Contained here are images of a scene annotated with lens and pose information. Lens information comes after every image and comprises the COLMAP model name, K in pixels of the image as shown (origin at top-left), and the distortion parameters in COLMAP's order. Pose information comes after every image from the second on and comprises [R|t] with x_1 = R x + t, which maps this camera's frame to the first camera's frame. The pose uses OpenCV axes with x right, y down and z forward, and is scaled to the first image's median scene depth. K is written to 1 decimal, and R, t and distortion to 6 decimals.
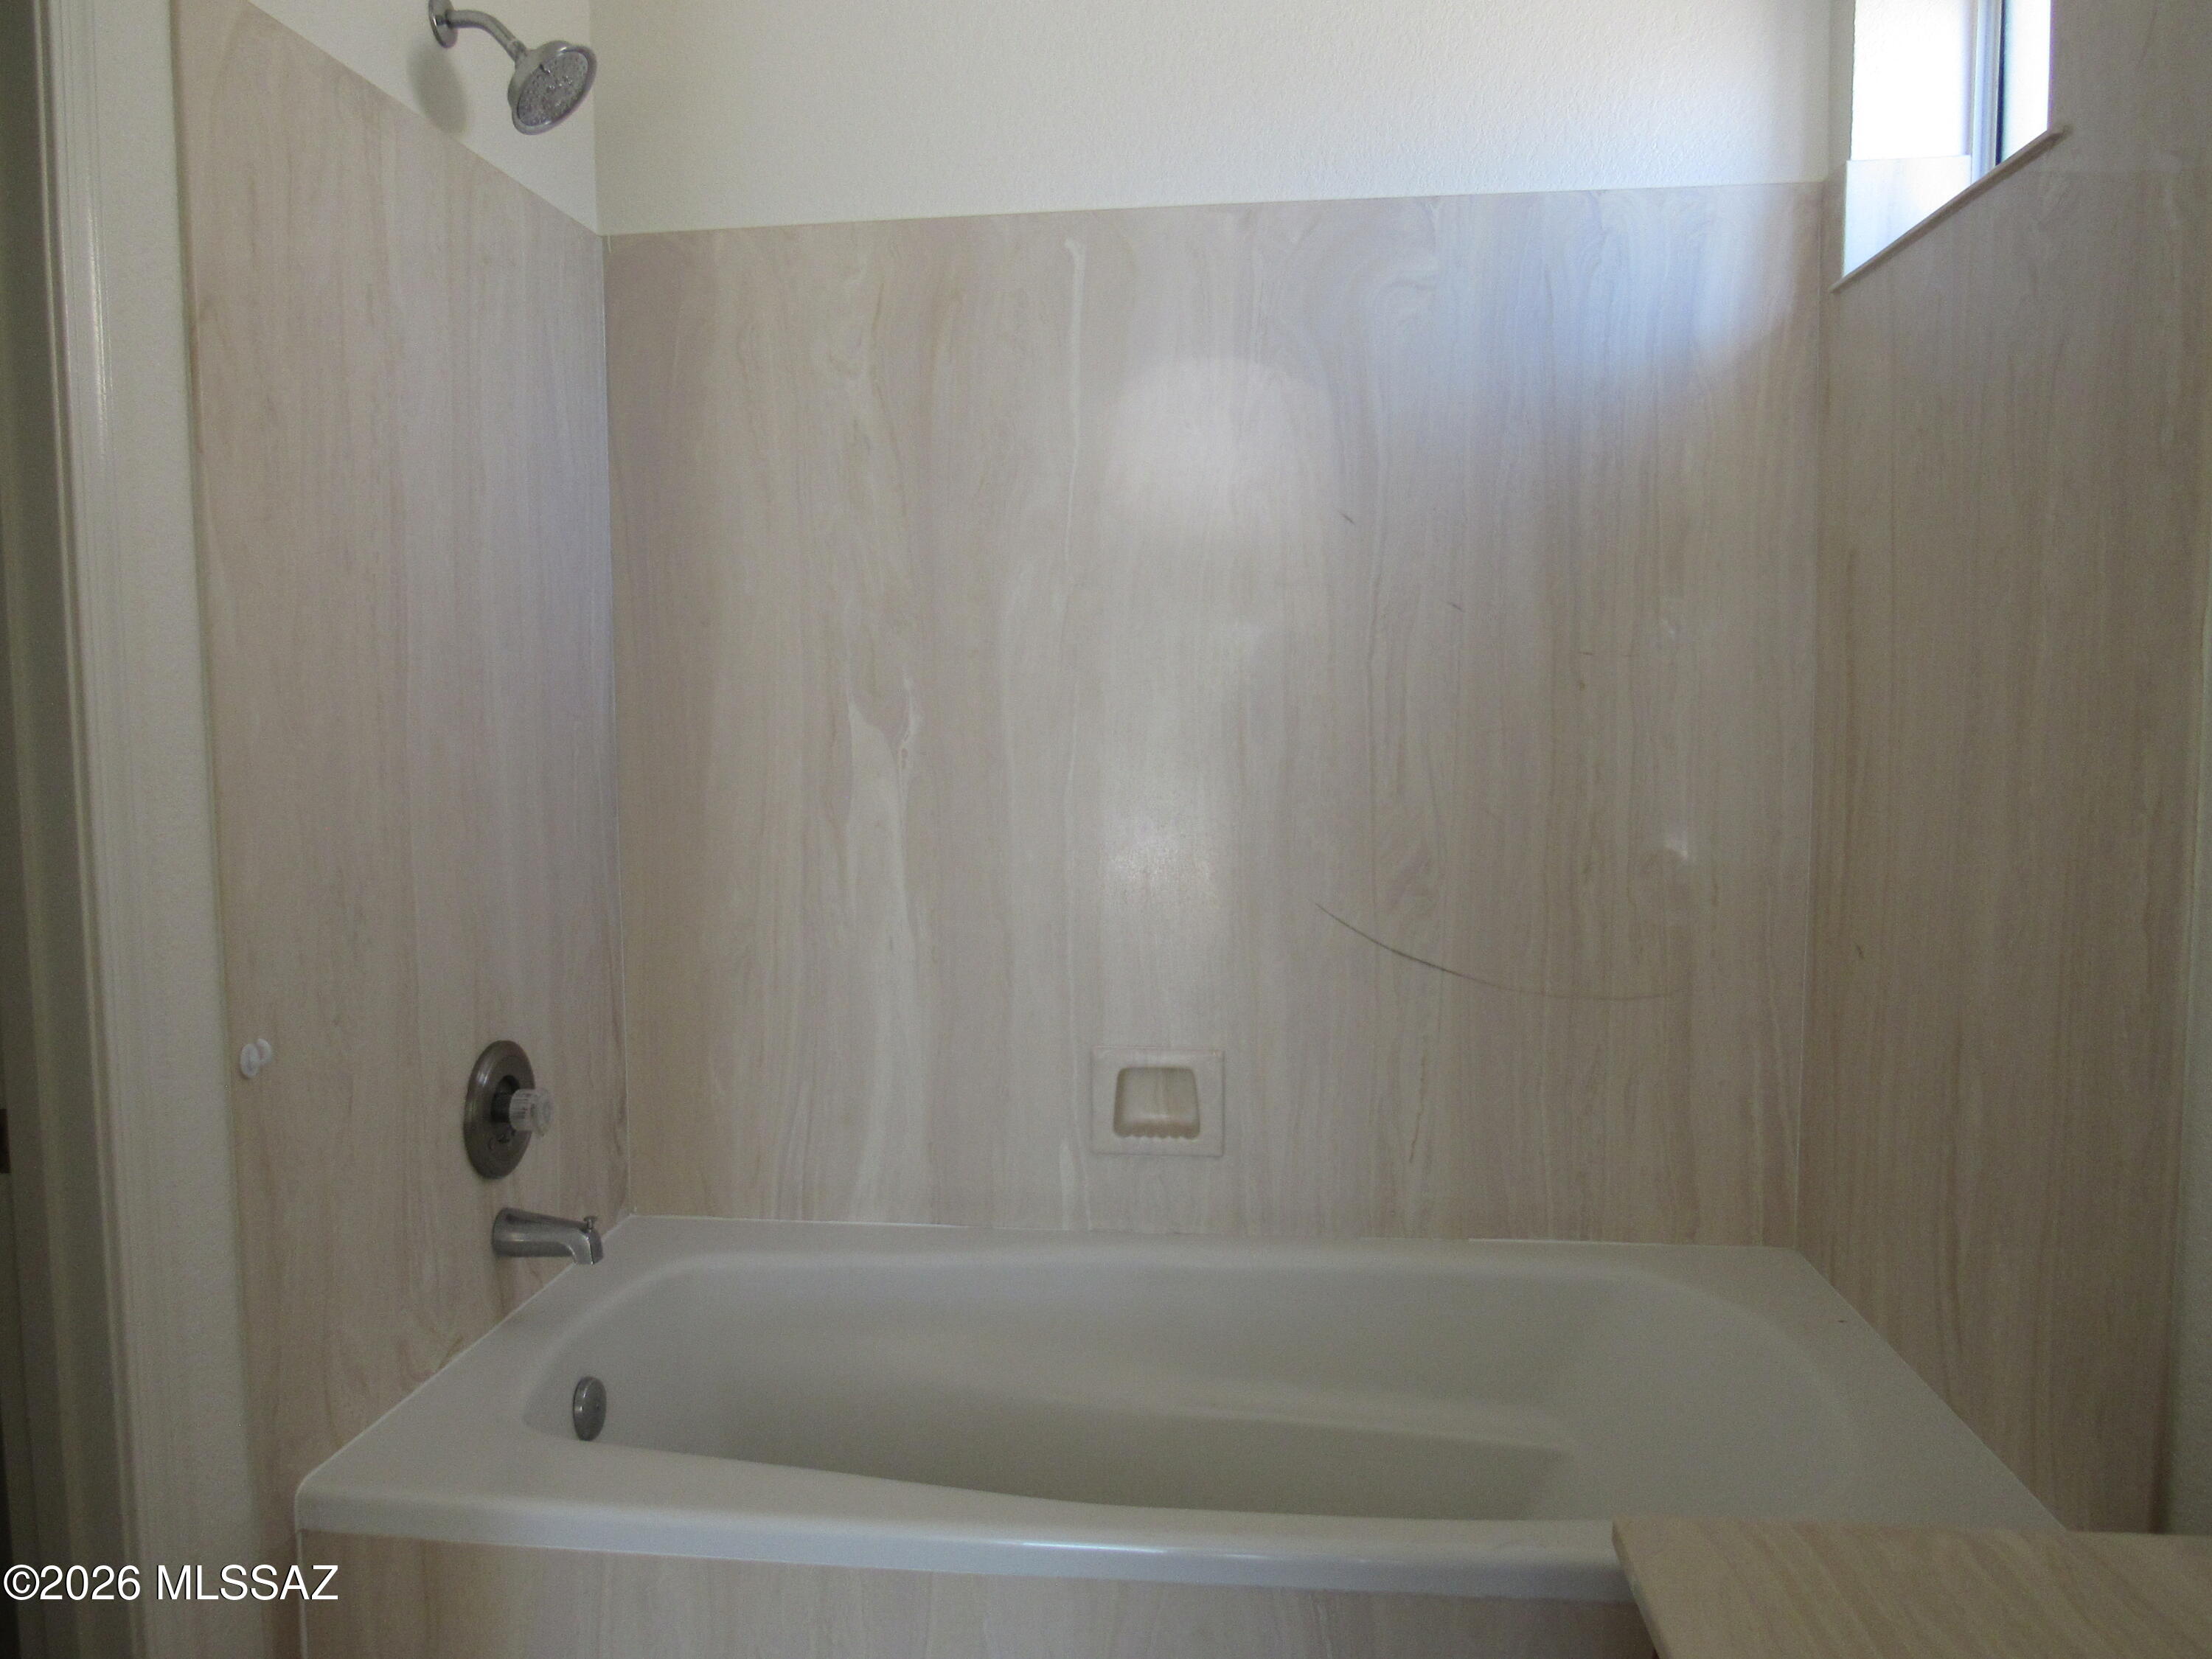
lens RADIAL K [[1574.9, 0, 1109.5], [0, 1574.9, 826.9], [0, 0, 1]] dist [-0.030380, -0.002203]
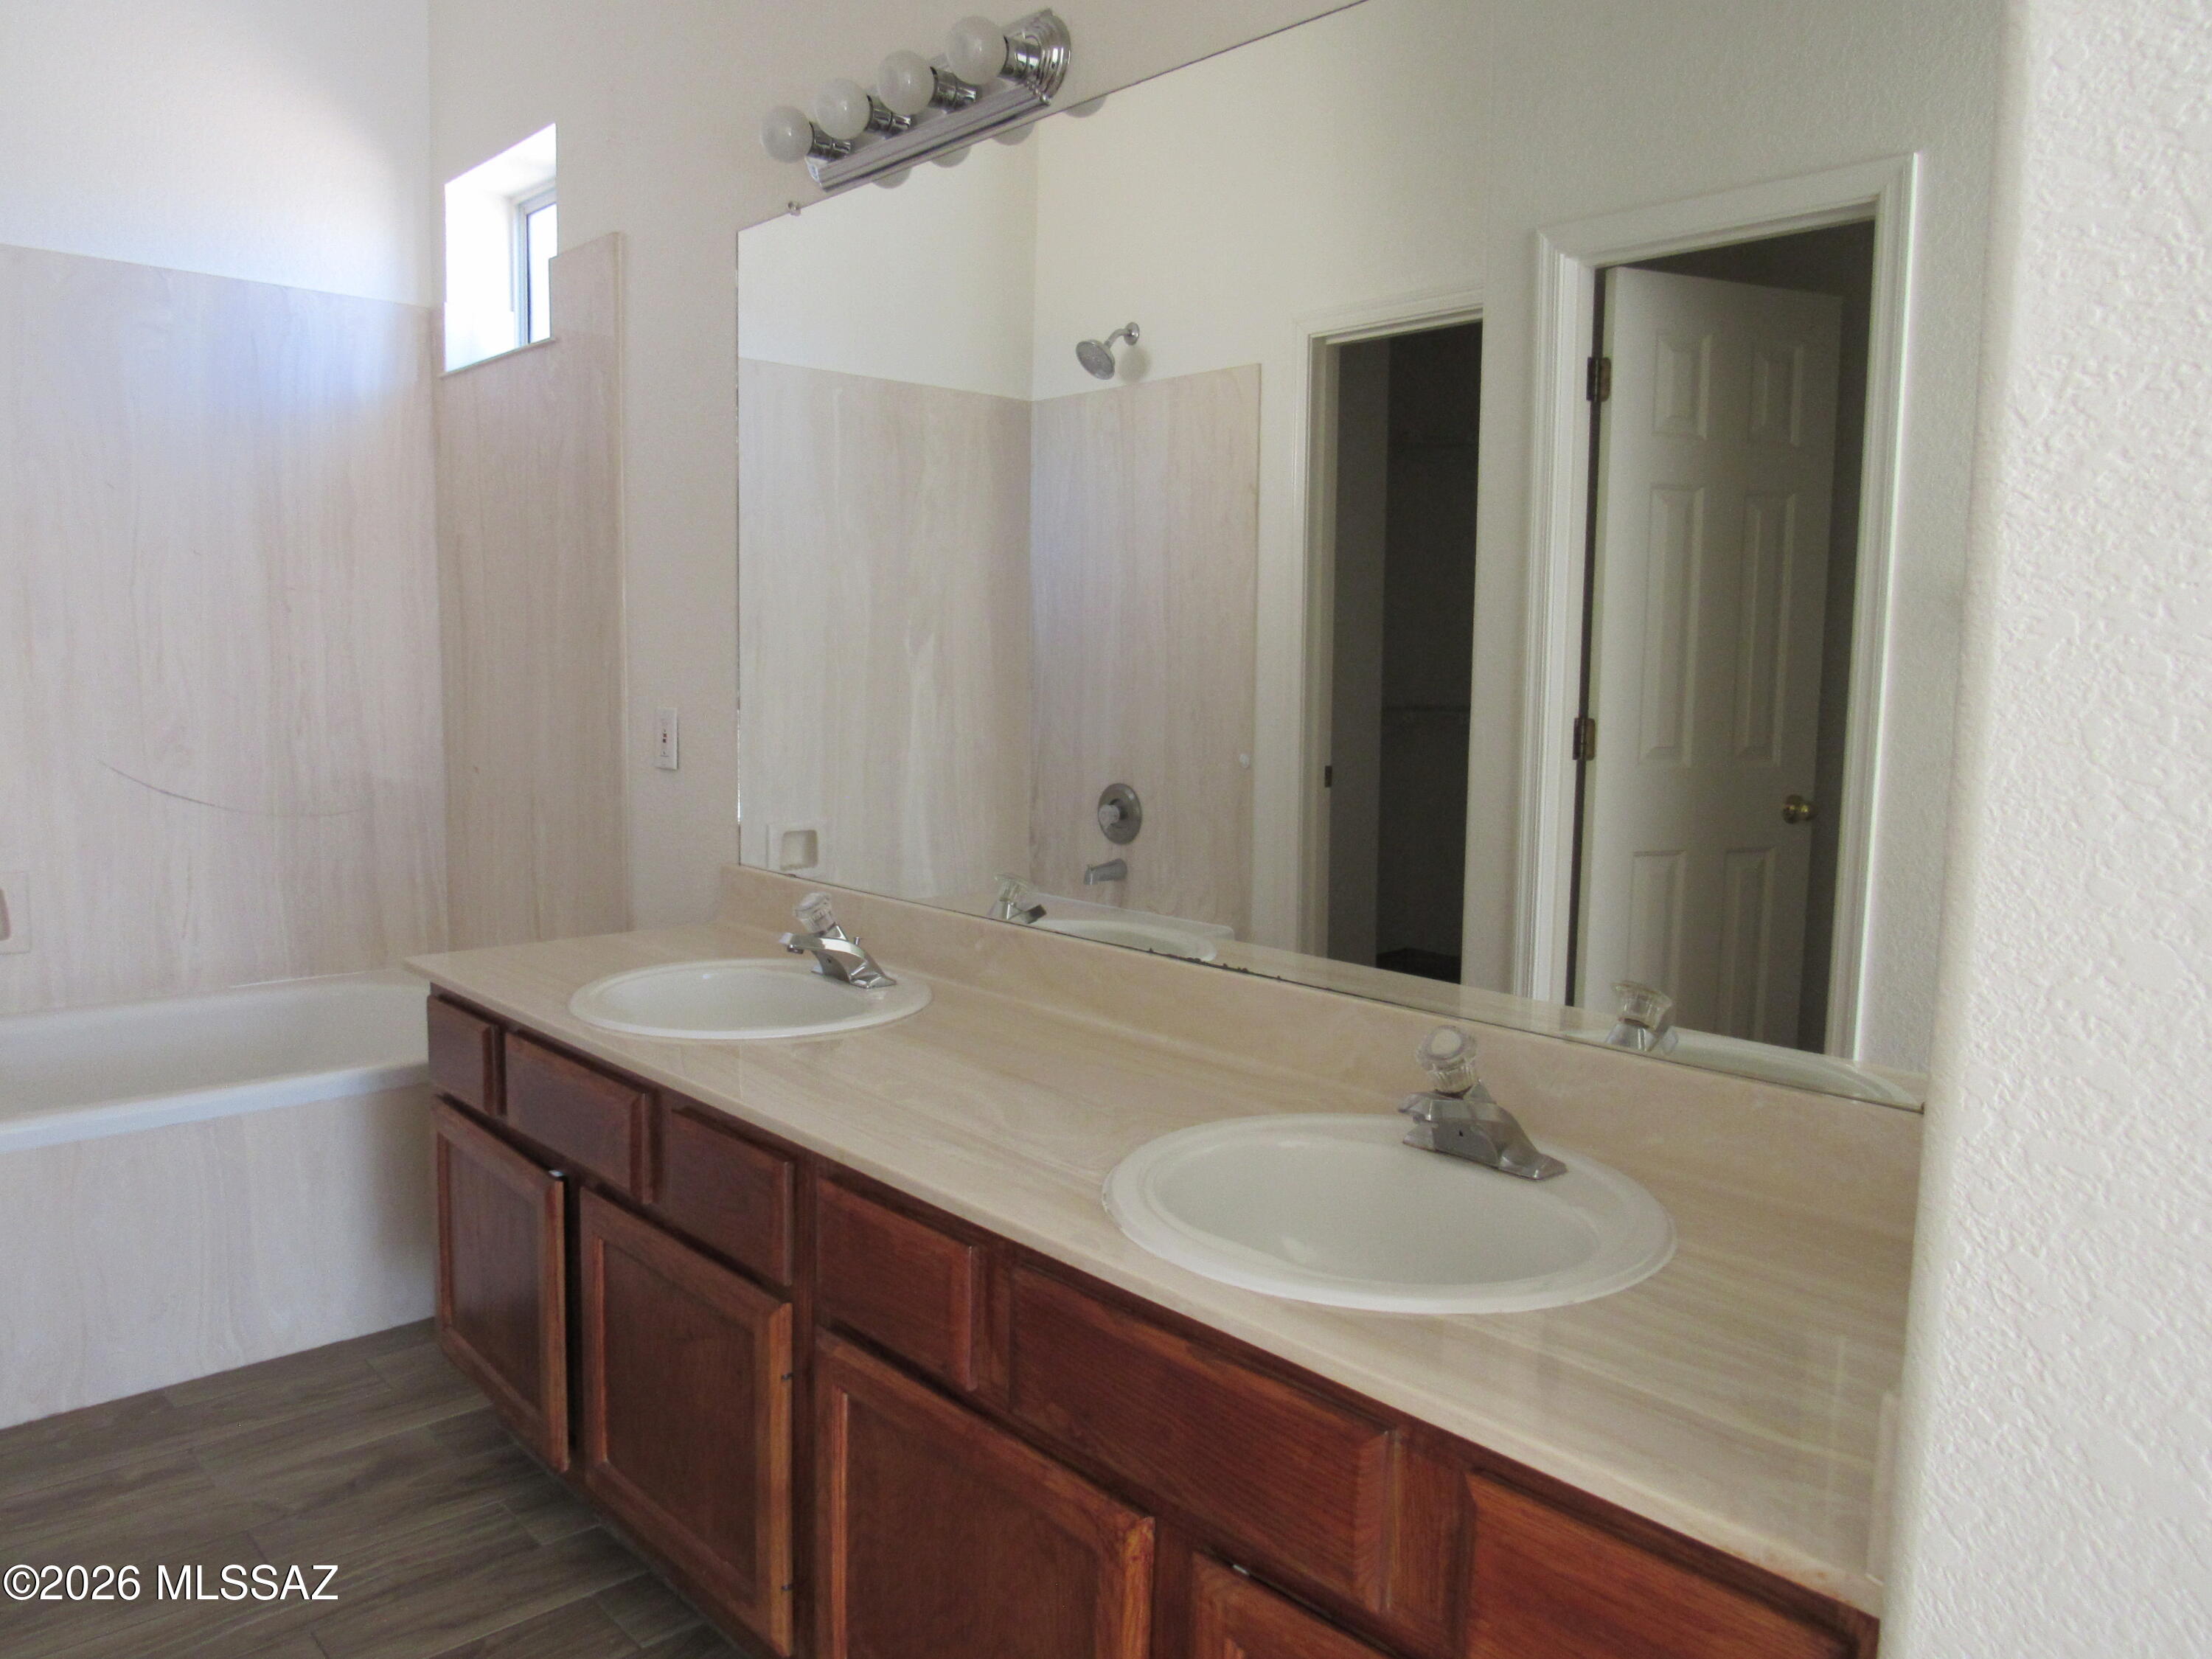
lens RADIAL K [[1574.9, 0, 1107.3], [0, 1574.9, 824.2], [0, 0, 1]] dist [-0.030380, -0.002203]
pose [[0.657608, -0.058936, 0.751051, -0.326703], [0.047040, 0.998202, 0.037143, 0.099070], [-0.751890, 0.010904, 0.659198, -0.594559]]
